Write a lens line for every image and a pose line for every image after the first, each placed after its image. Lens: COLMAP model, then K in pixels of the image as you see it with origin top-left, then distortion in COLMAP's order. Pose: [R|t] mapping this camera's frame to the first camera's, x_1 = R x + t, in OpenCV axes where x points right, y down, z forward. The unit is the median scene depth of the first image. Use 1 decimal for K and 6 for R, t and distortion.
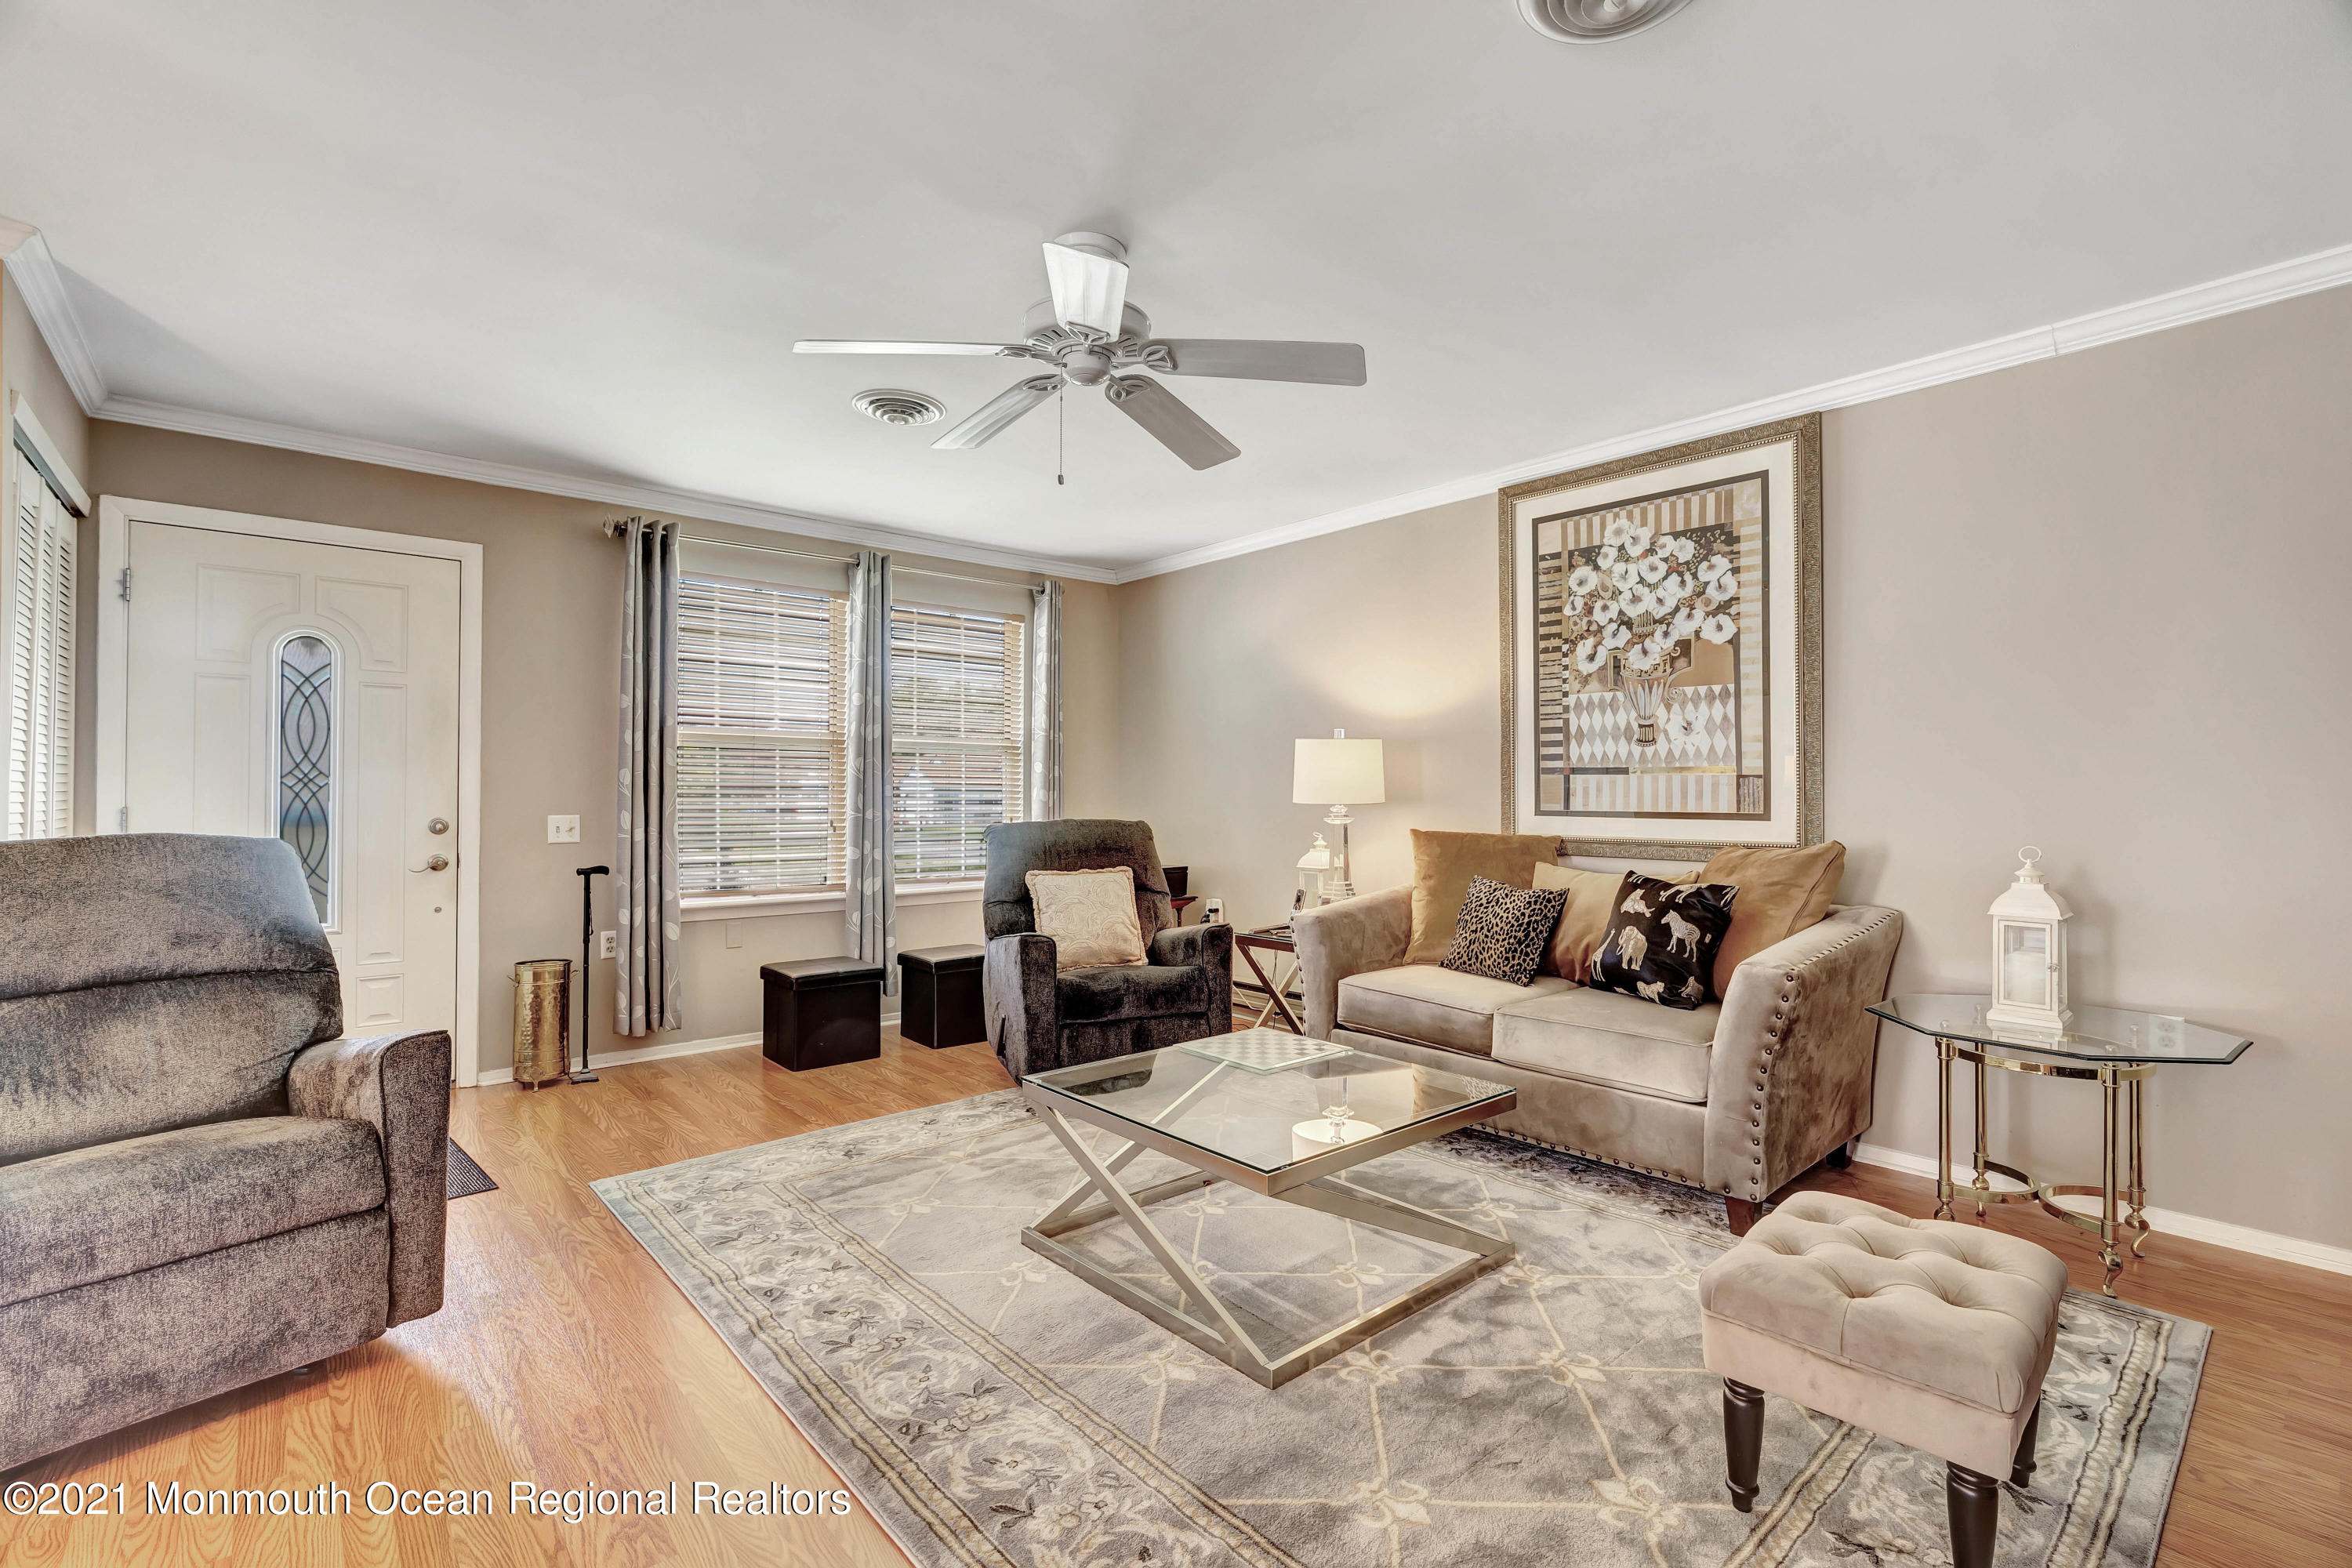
lens RADIAL K [[1053.9, 0, 1171.5], [0, 1053.9, 784.9], [0, 0, 1]] dist [-0.014226, 0.006714]
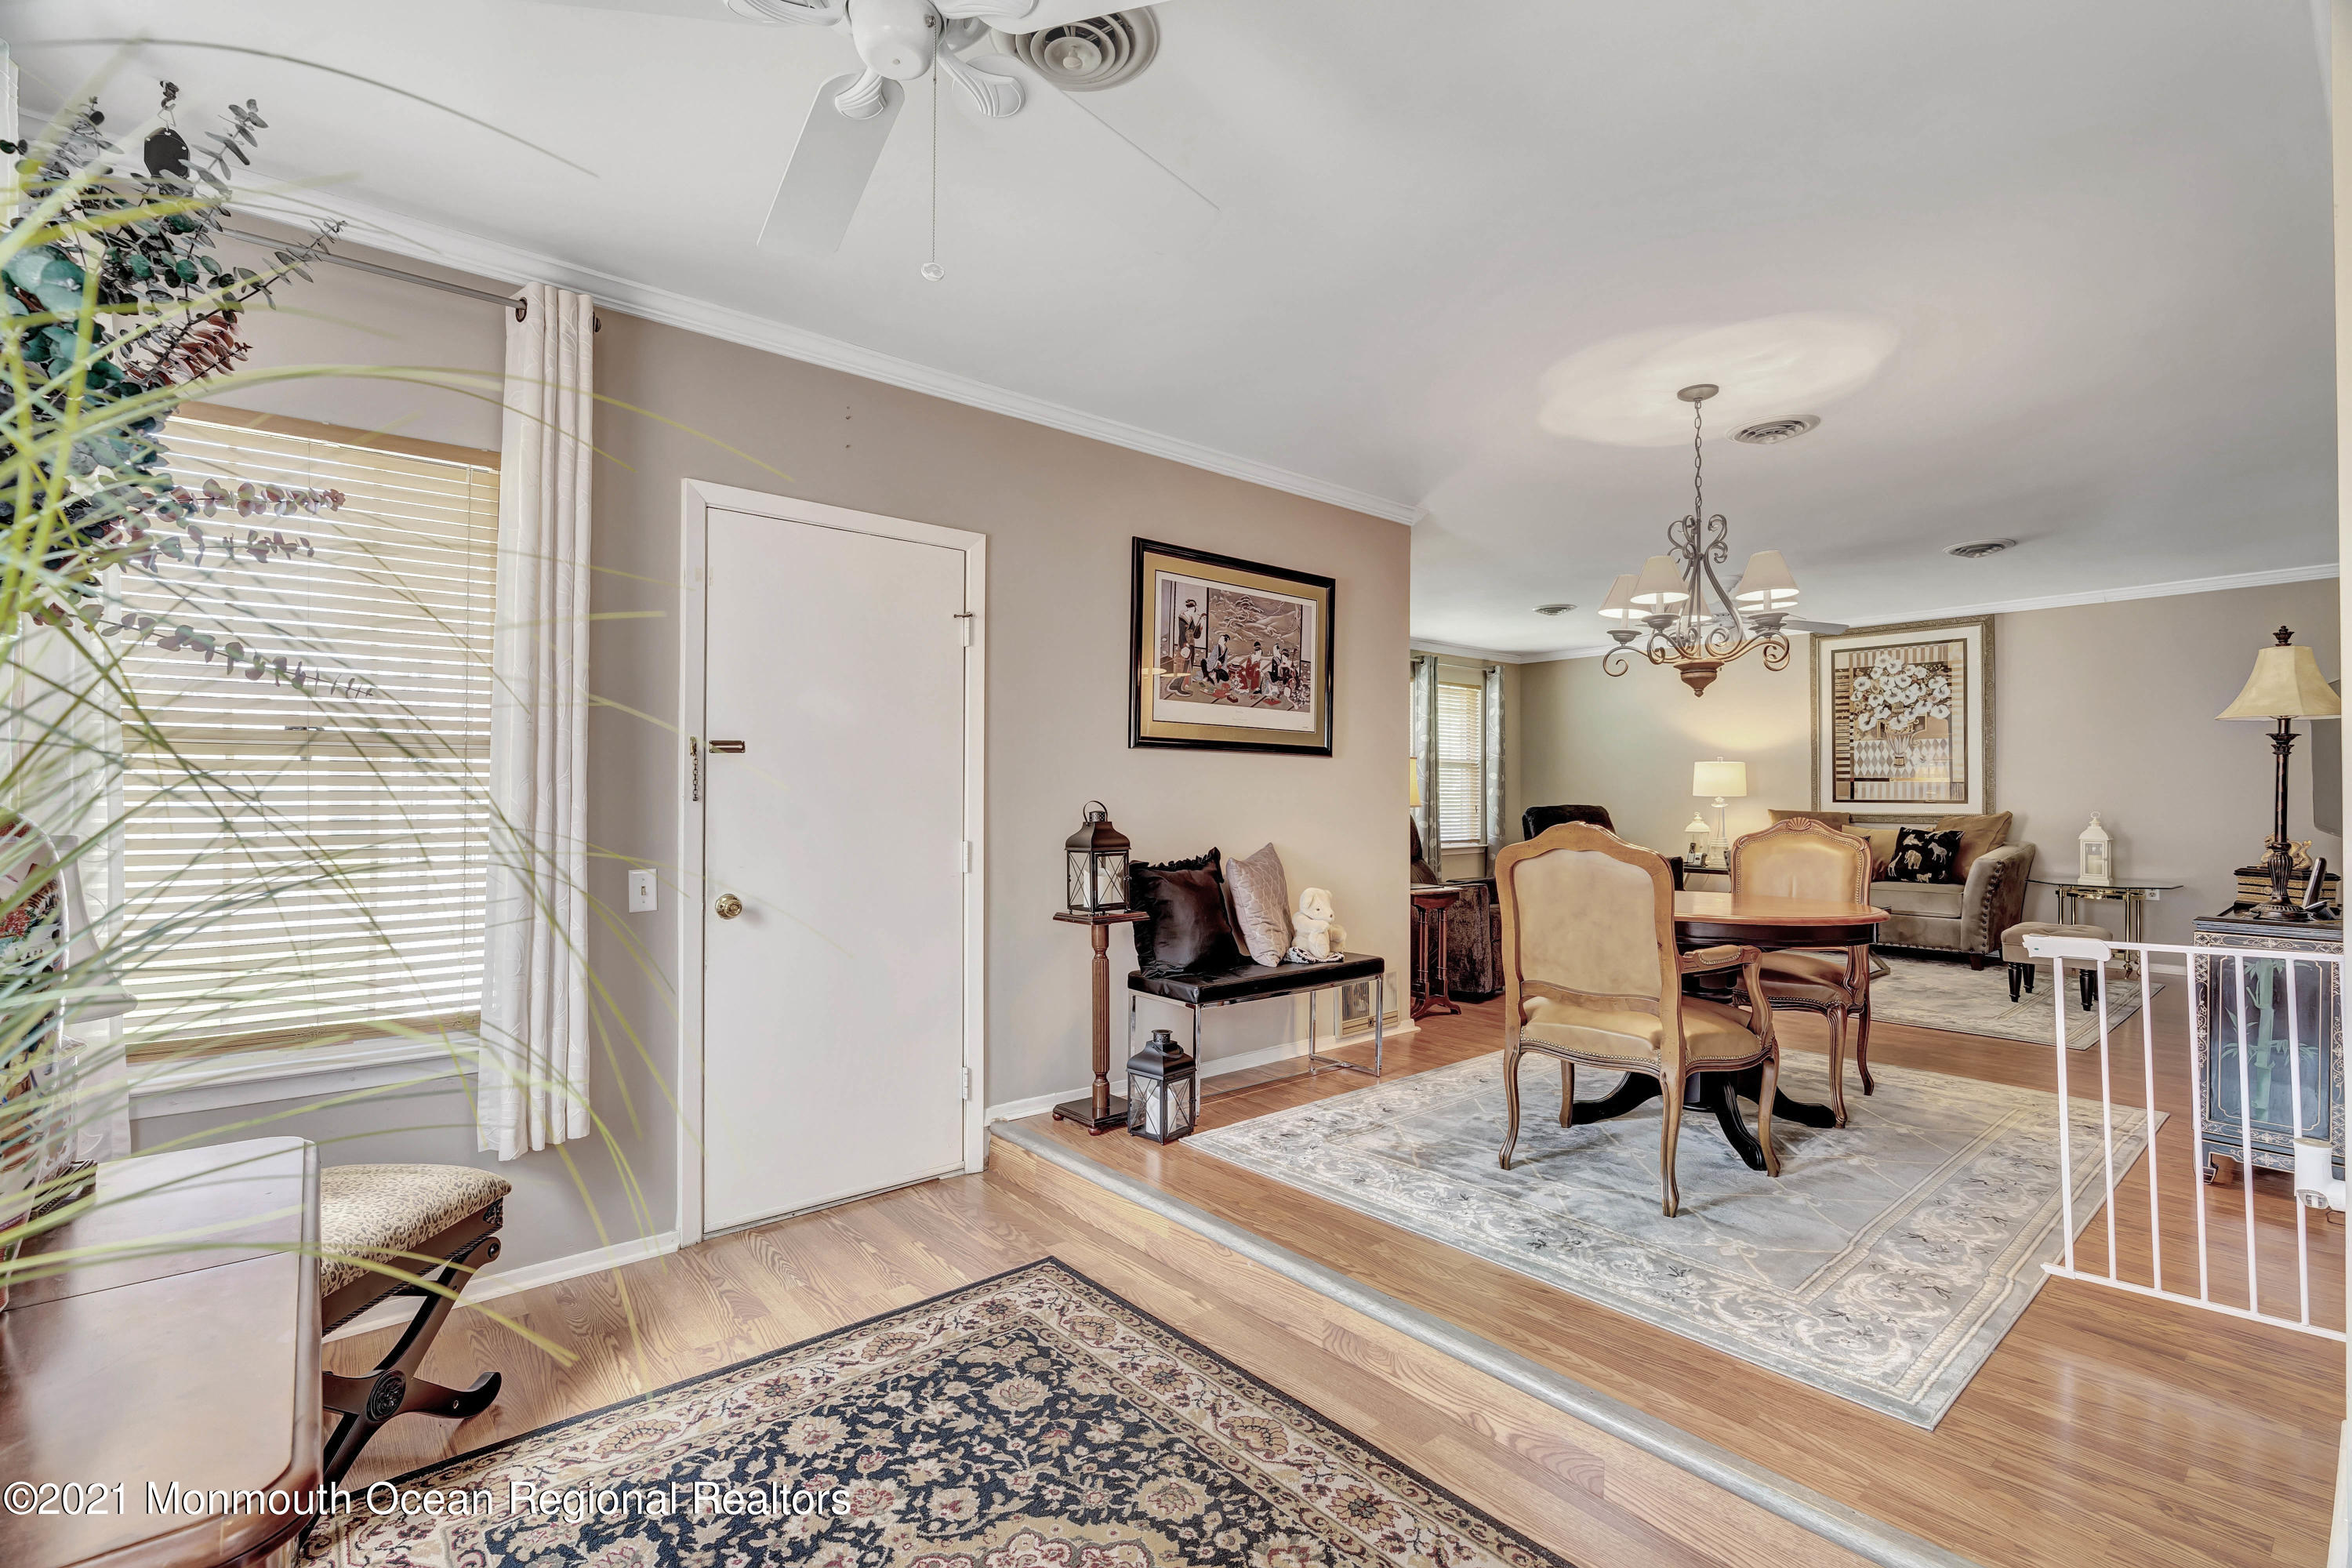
lens RADIAL K [[1053.9, 0, 1176.7], [0, 1053.9, 787.5], [0, 0, 1]] dist [-0.014226, 0.006714]
pose [[0.999873, -0.000431, -0.015916, -0.912963], [0.000469, 0.999997, 0.002414, -0.003960], [0.015915, -0.002422, 0.999870, -1.049074]]
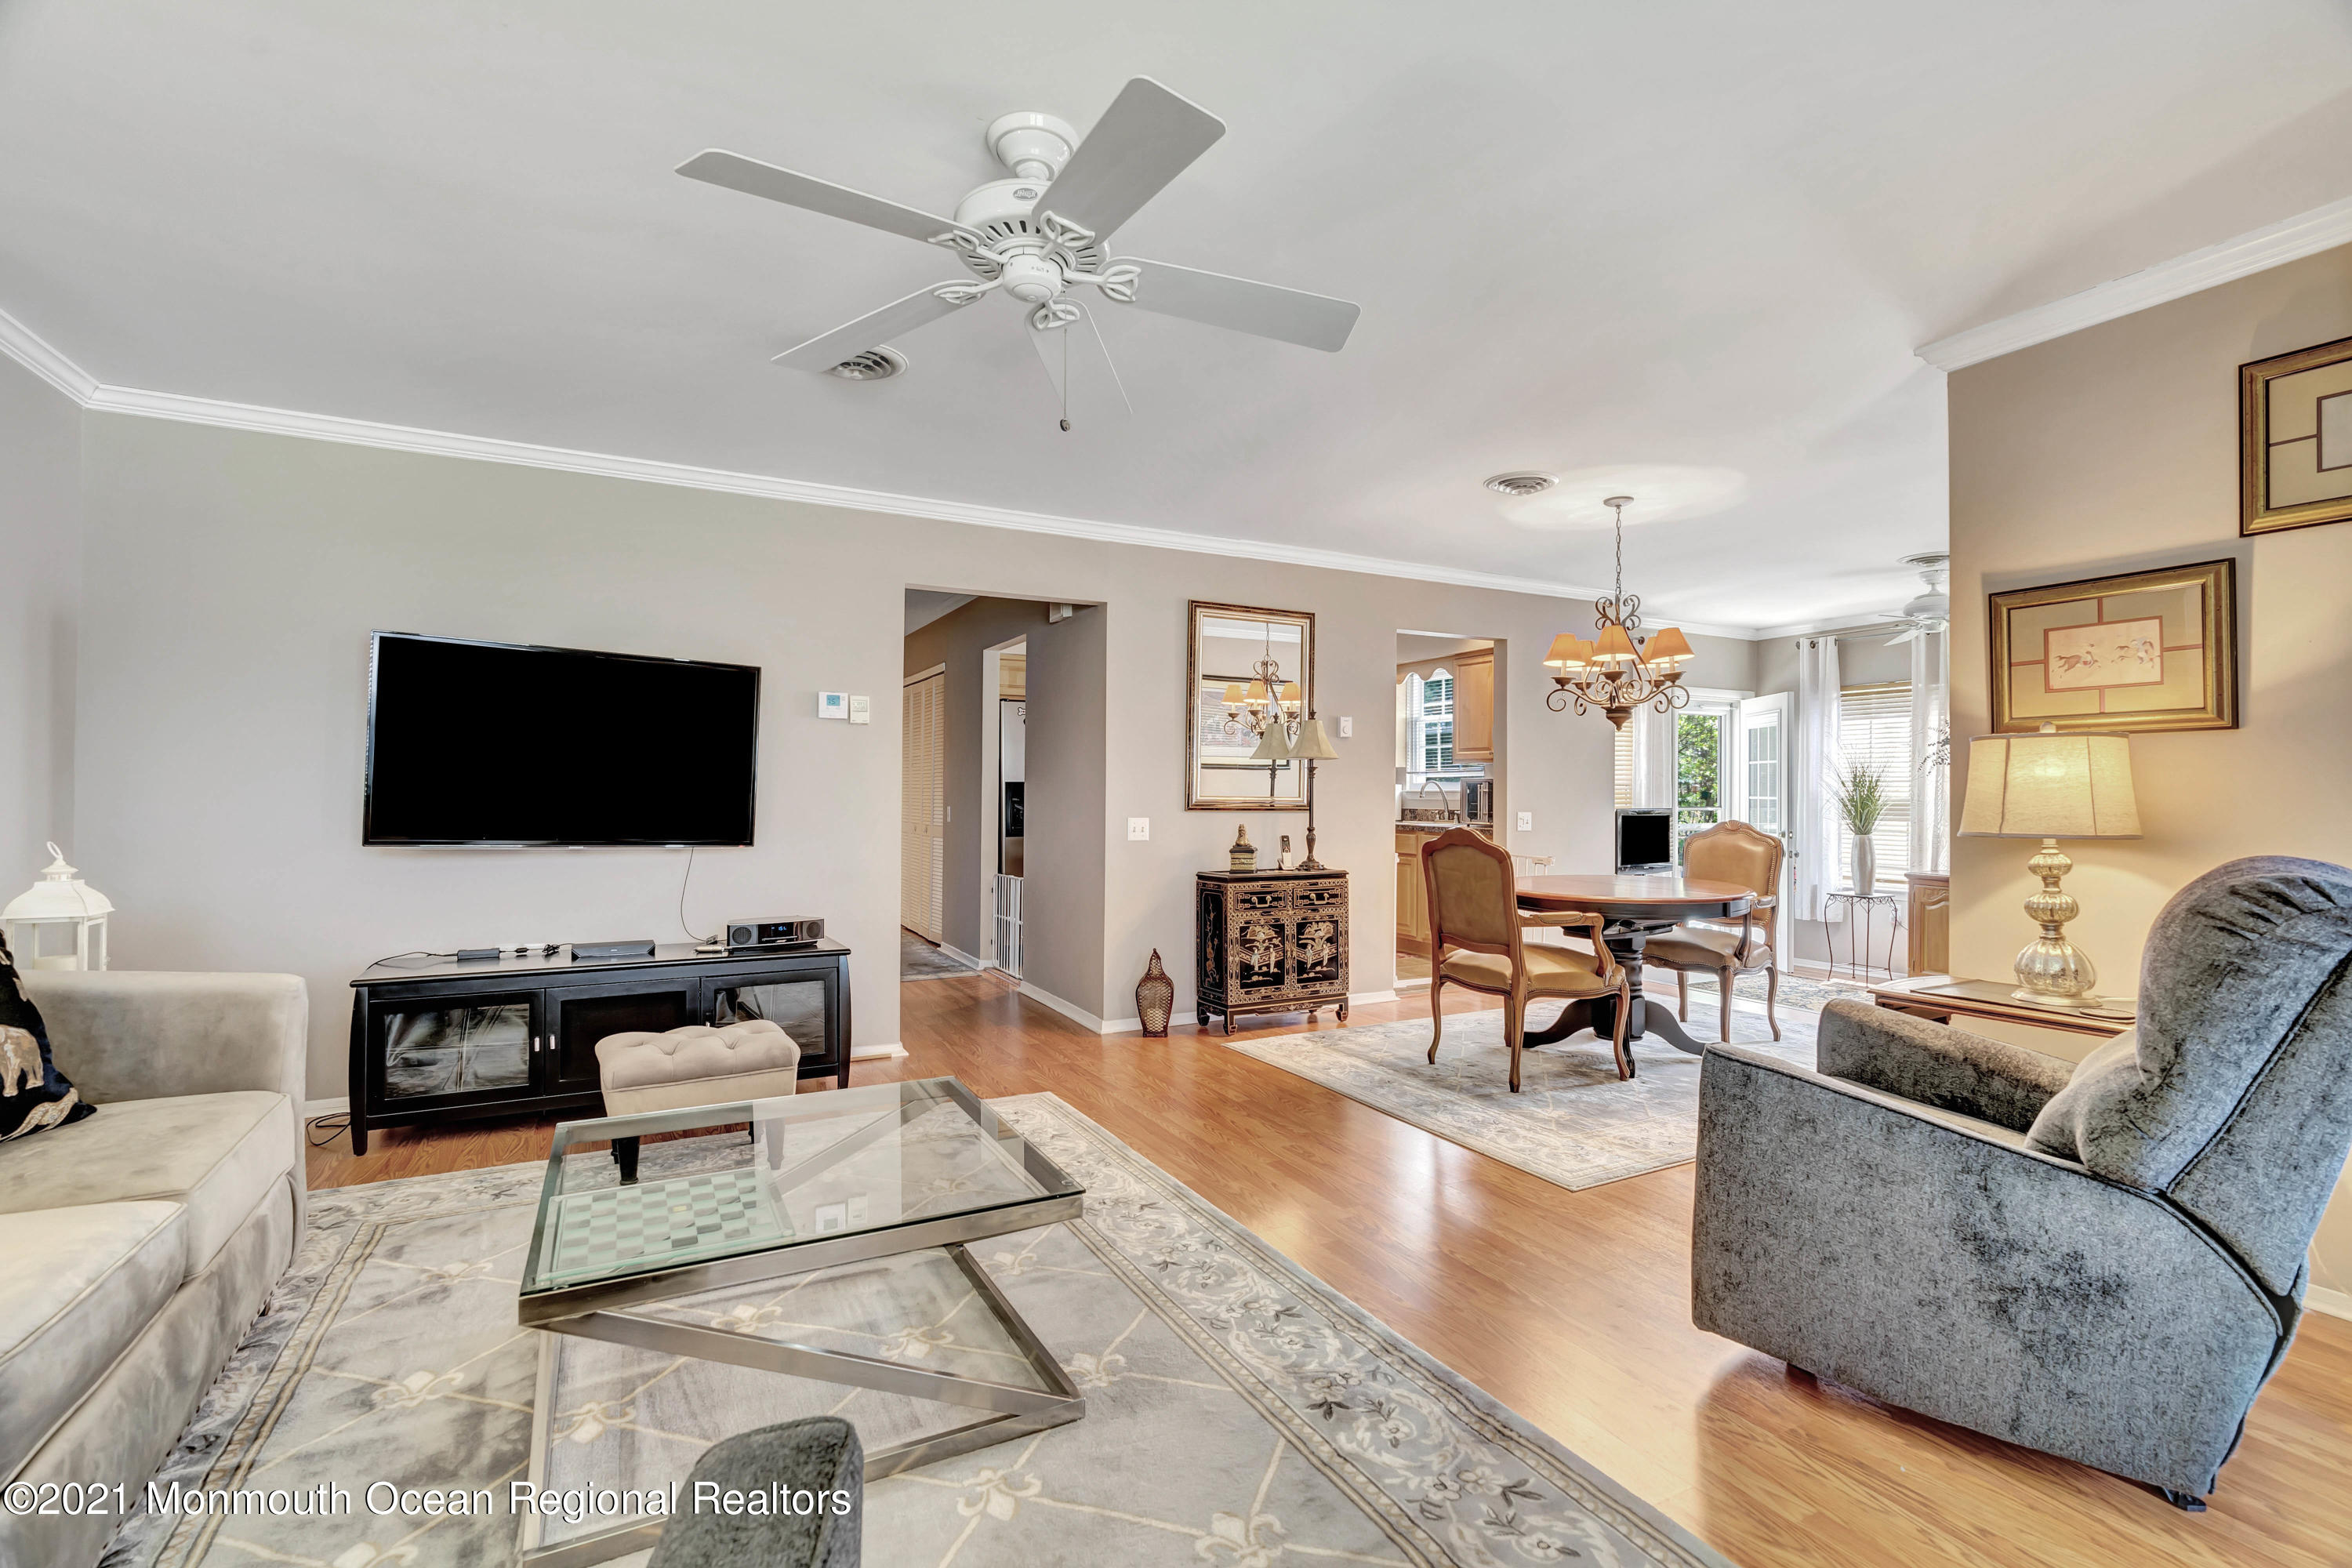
lens RADIAL K [[1053.9, 0, 1174.8], [0, 1053.9, 780.7], [0, 0, 1]] dist [-0.014226, 0.006714]
pose [[-0.972971, -0.001328, 0.230922, -0.250934], [-0.005791, 0.999809, -0.018650, 0.011297], [-0.230854, -0.019483, -0.972793, 1.173357]]
